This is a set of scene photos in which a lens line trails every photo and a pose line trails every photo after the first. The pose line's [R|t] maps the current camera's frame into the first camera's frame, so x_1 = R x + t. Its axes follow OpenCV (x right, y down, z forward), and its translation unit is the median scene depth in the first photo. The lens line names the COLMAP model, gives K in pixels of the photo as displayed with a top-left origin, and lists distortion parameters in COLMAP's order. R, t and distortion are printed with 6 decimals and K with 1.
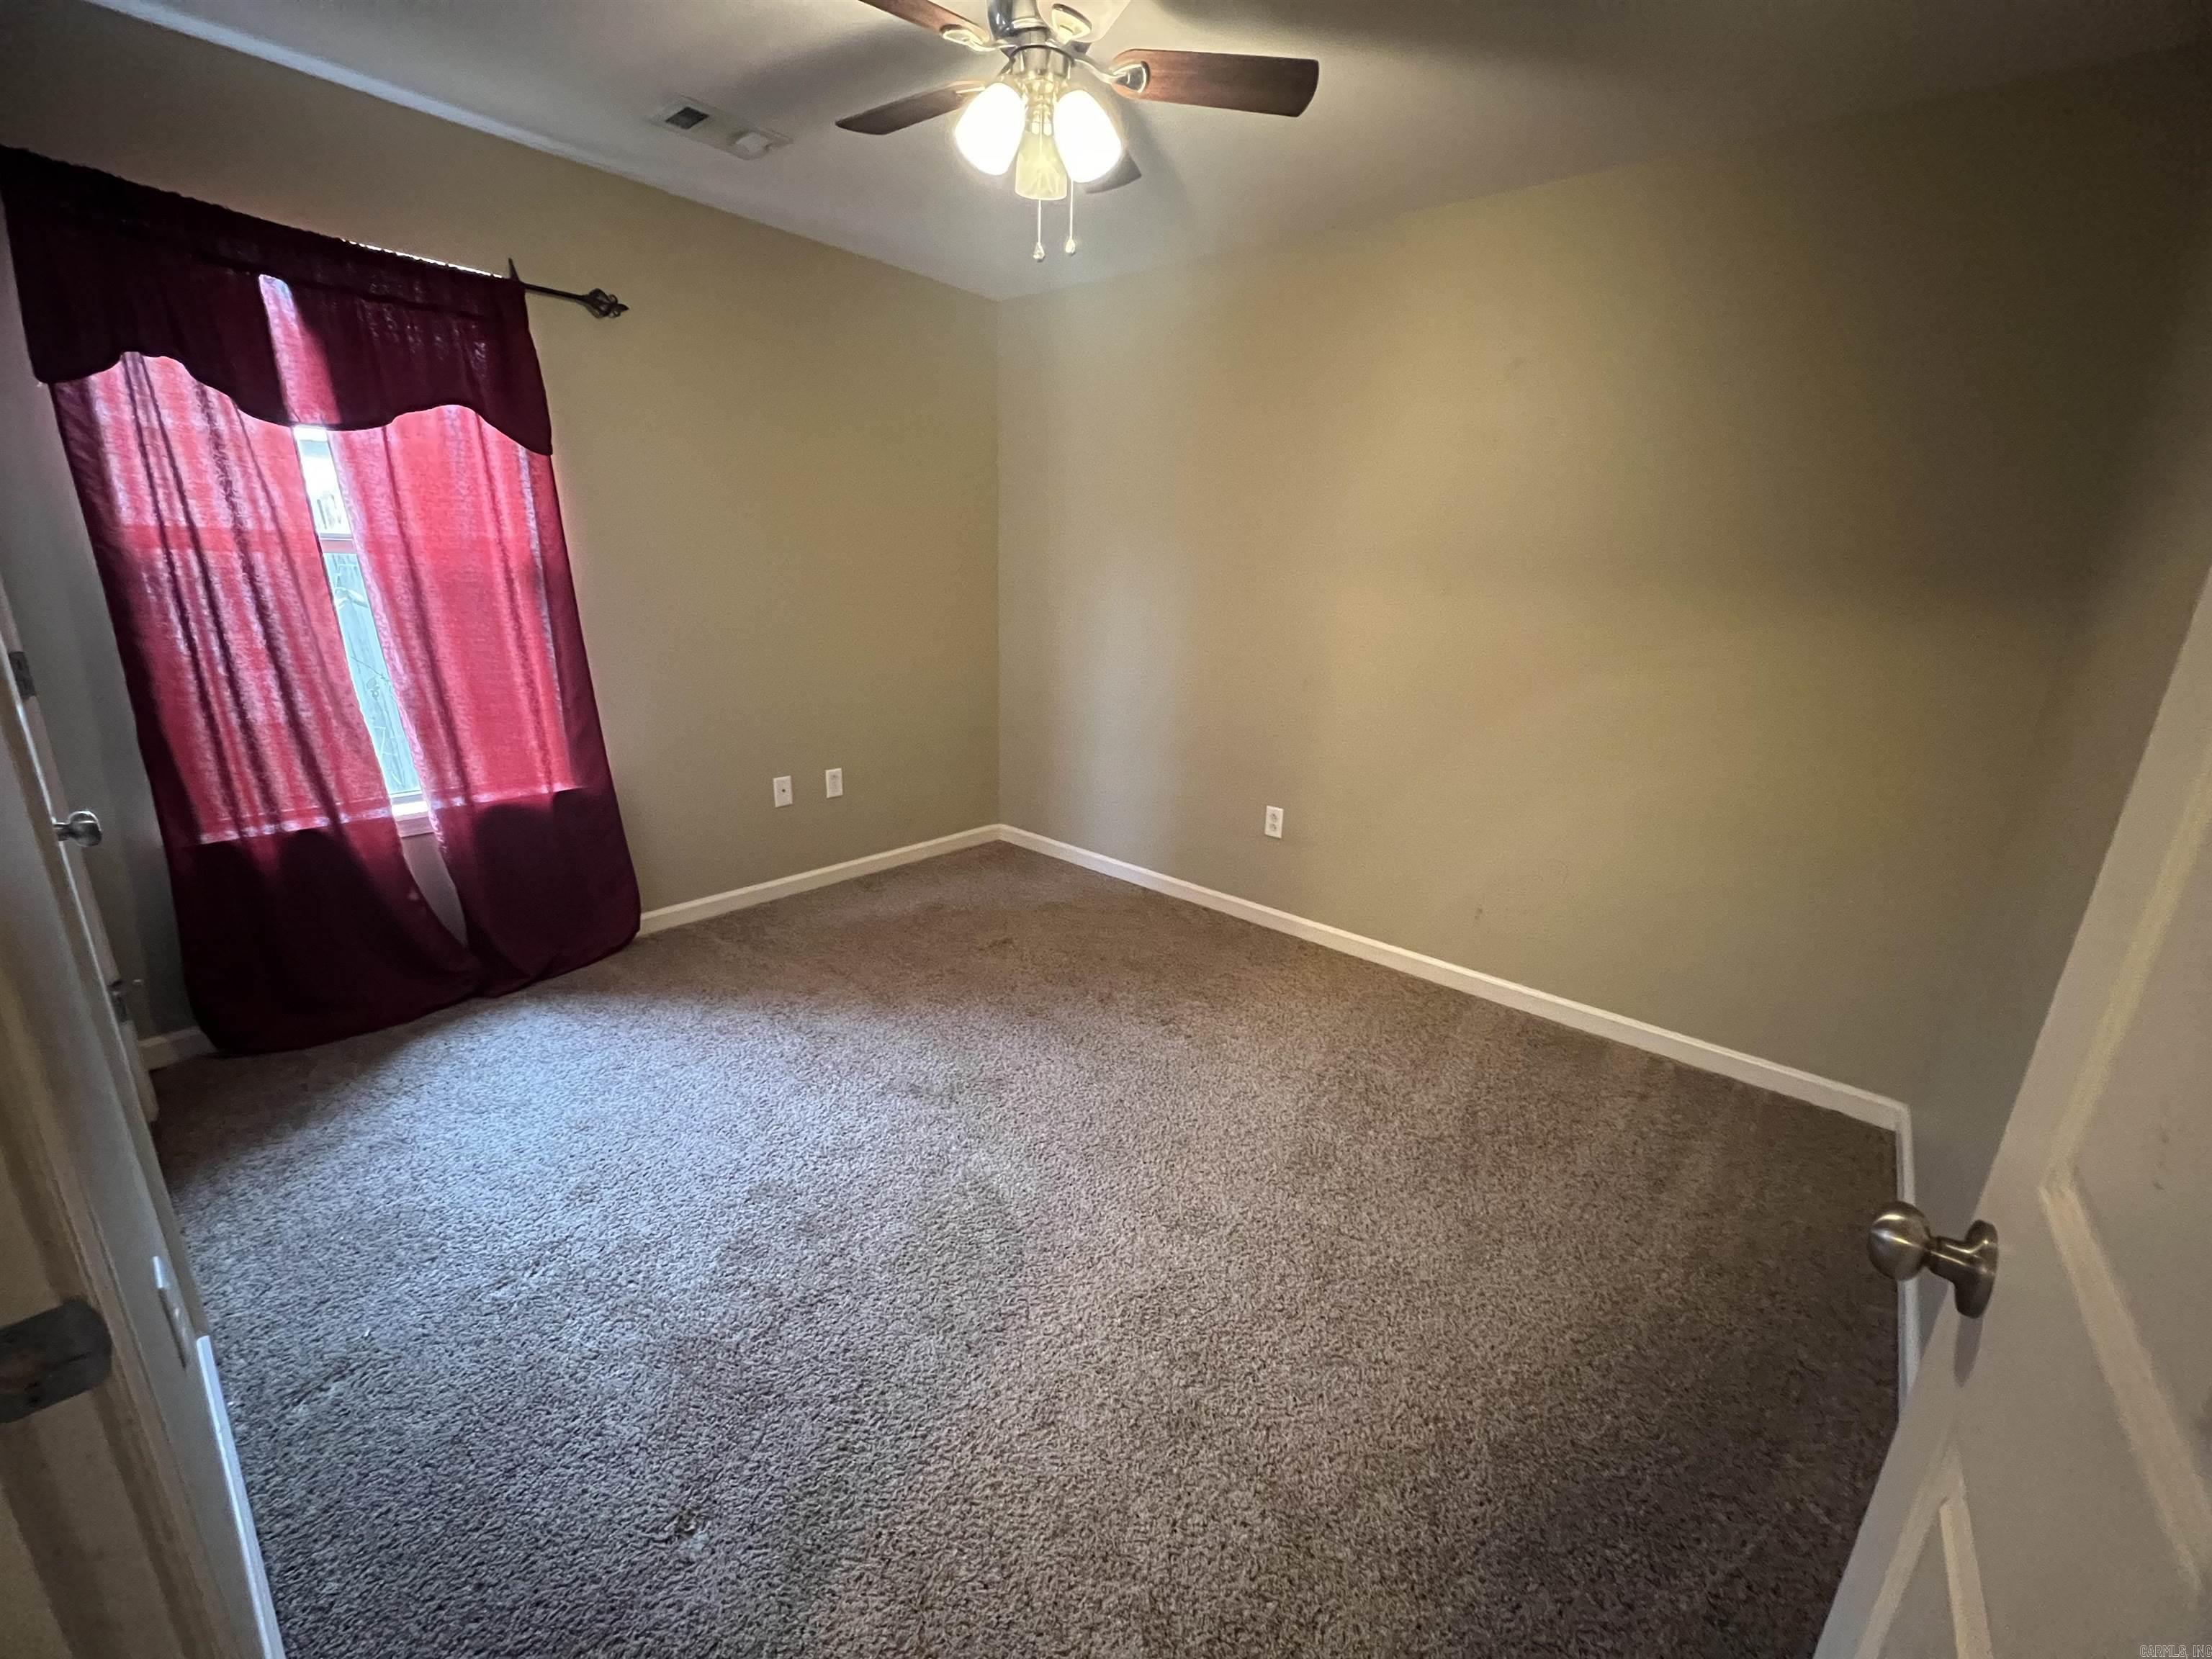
lens RADIAL K [[894.4, 0, 1112.1], [0, 894.4, 824.3], [0, 0, 1]] dist [-0.003172, -0.000319]
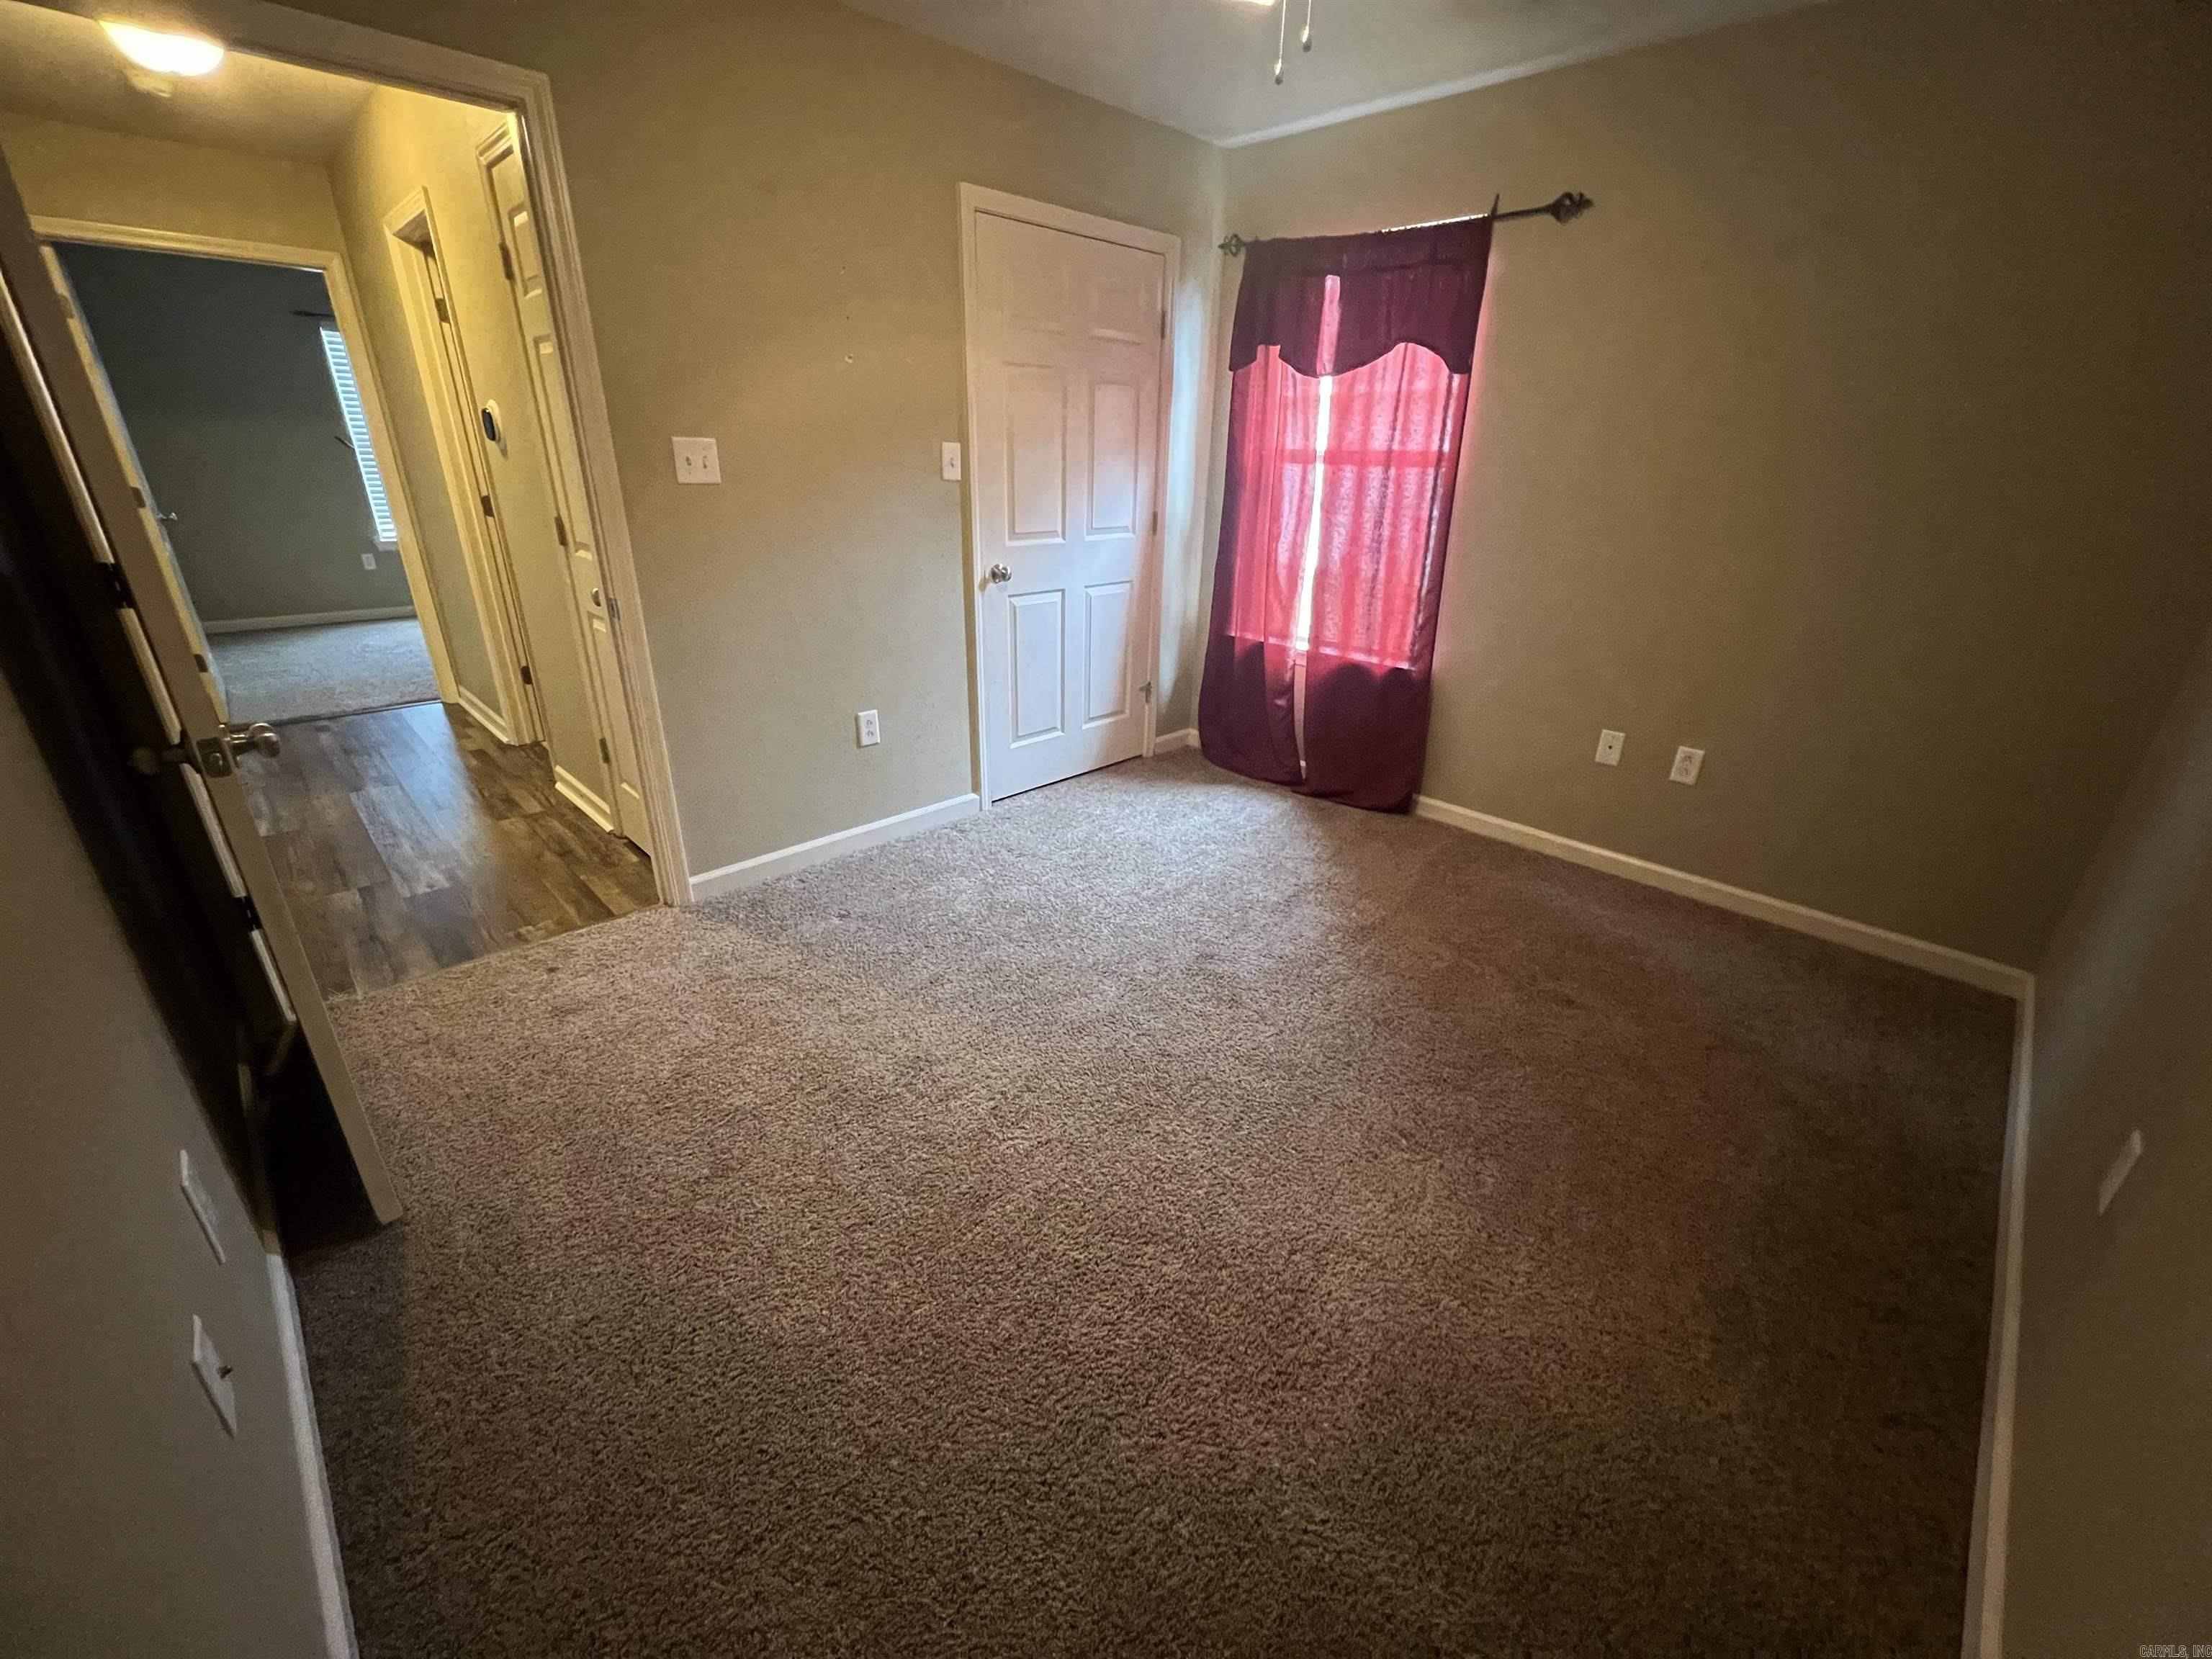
lens RADIAL K [[885.5, 0, 1110.1], [0, 885.5, 830.1], [0, 0, 1]] dist [0.000079, 0.000466]
pose [[-0.099741, 0.349378, -0.931658, 0.656723], [-0.300851, 0.881913, 0.362931, -0.172116], [0.948441, 0.316489, 0.017148, 0.722085]]
